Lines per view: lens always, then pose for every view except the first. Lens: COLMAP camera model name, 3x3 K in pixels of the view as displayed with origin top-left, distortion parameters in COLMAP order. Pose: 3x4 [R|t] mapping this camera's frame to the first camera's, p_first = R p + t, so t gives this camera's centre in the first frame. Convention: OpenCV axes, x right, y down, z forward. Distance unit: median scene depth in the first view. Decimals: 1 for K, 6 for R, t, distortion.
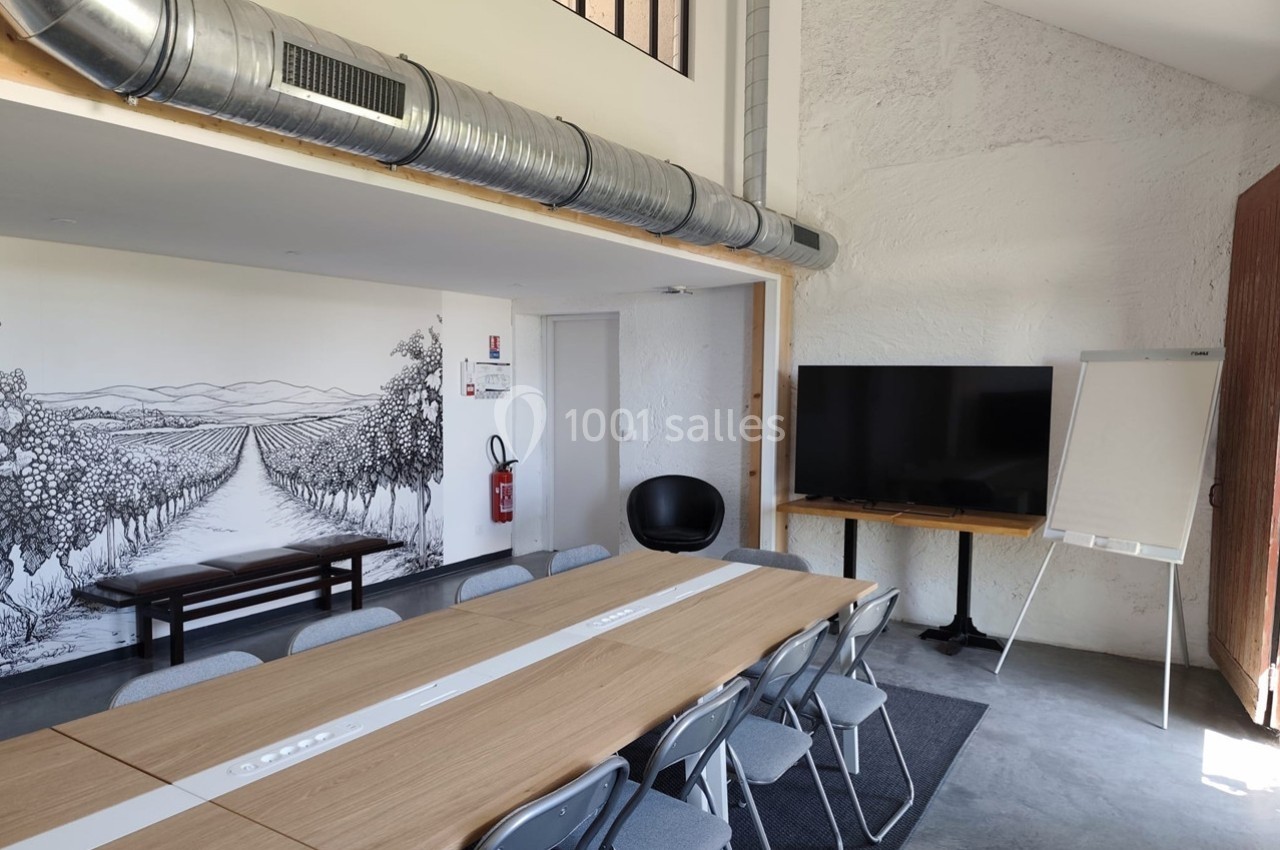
lens RADIAL K [[880.7, 0, 635.6], [0, 880.7, 432.6], [0, 0, 1]] dist [0.066022, -0.079234]
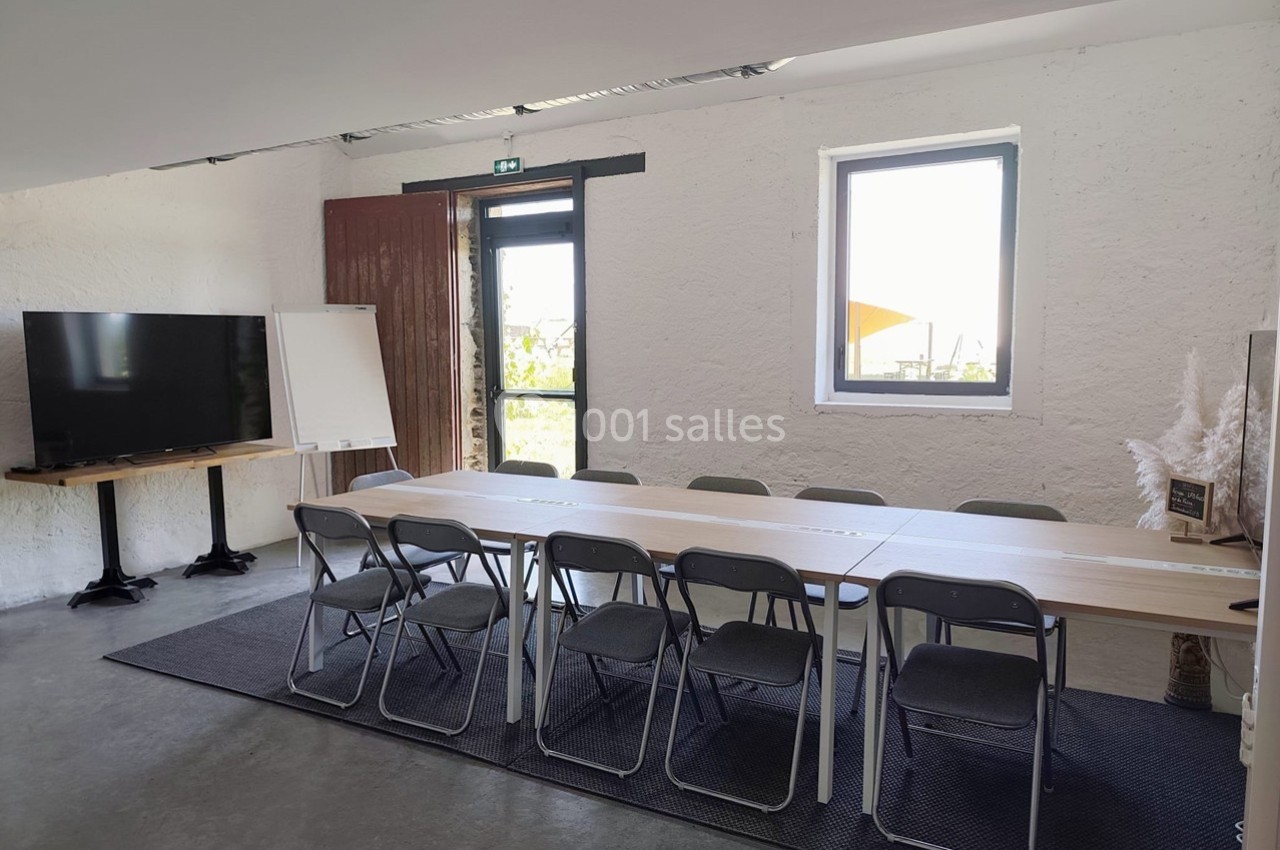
lens RADIAL K [[880.7, 0, 635.6], [0, 880.7, 432.6], [0, 0, 1]] dist [0.066022, -0.079234]
pose [[-0.066796, -0.122042, 0.990275, -0.750827], [0.069077, 0.989544, 0.126612, -0.033733], [-0.995373, 0.076862, -0.057667, 0.539484]]
